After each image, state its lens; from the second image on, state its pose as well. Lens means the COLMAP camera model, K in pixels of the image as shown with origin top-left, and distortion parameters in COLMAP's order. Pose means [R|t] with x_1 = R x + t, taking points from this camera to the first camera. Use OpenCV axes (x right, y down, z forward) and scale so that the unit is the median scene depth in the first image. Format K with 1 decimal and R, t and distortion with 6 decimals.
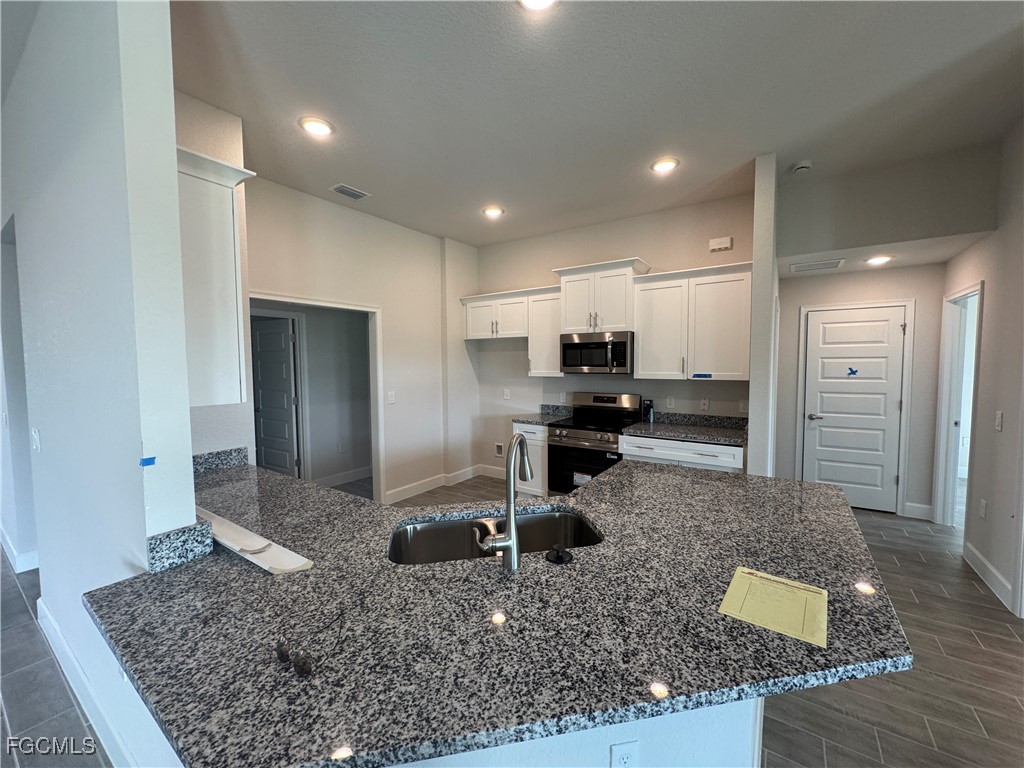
lens RADIAL K [[406.1, 0, 511.1], [0, 406.1, 382.7], [0, 0, 1]] dist [-0.000521, 0.000152]
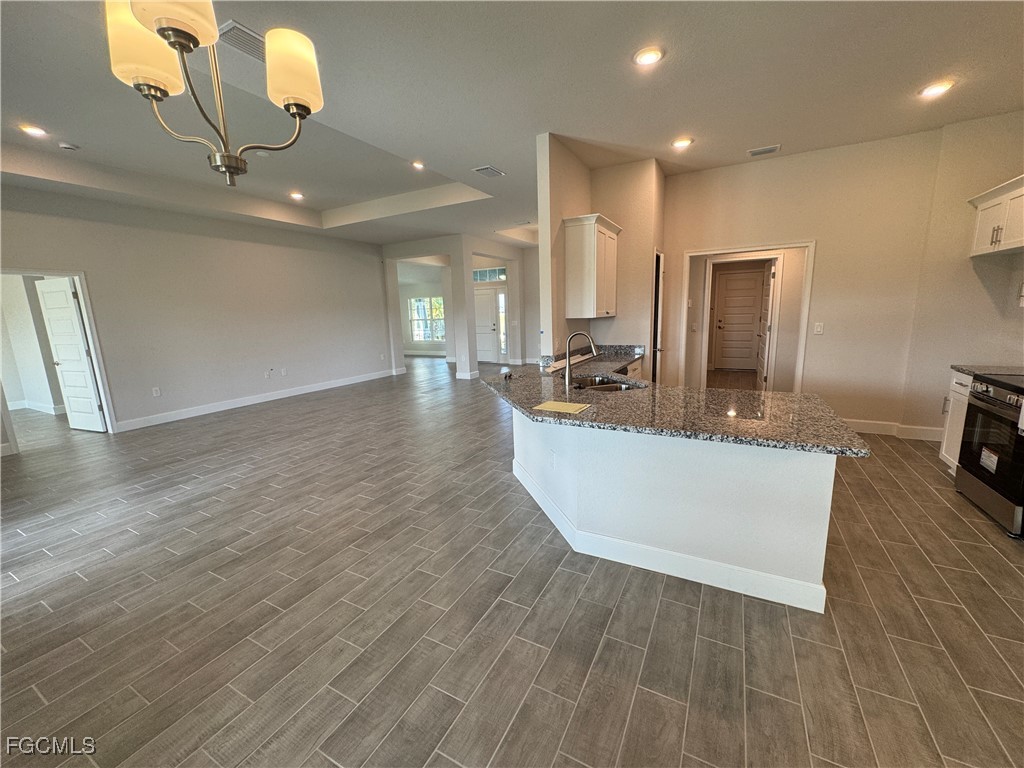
lens RADIAL K [[406.1, 0, 512.4], [0, 406.1, 388.1], [0, 0, 1]] dist [-0.000521, 0.000152]
pose [[0.104204, 0.187911, -0.976643, 0.680581], [-0.019947, 0.982186, 0.186850, 0.007140], [0.994356, 0.000010, 0.106096, 0.115646]]
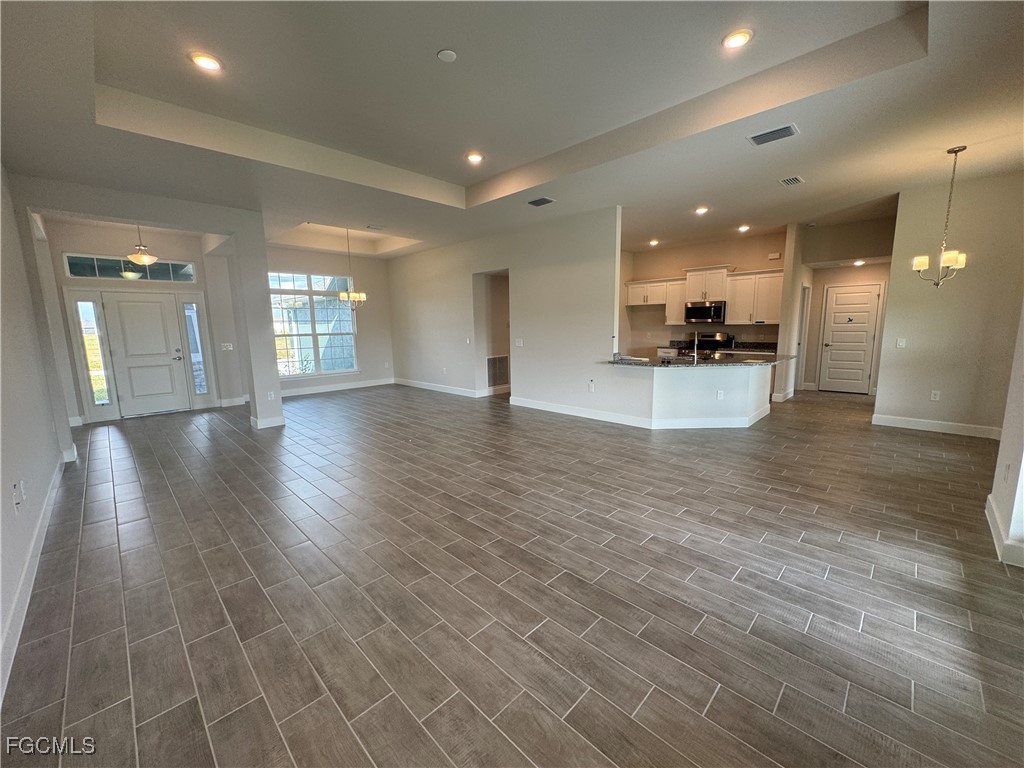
lens RADIAL K [[406.1, 0, 510.7], [0, 406.1, 385.0], [0, 0, 1]] dist [-0.000521, 0.000152]
pose [[0.981404, 0.017146, -0.191186, -0.326563], [0.002810, 0.994612, 0.103627, 0.071145], [0.191933, -0.102237, 0.976068, -1.124962]]
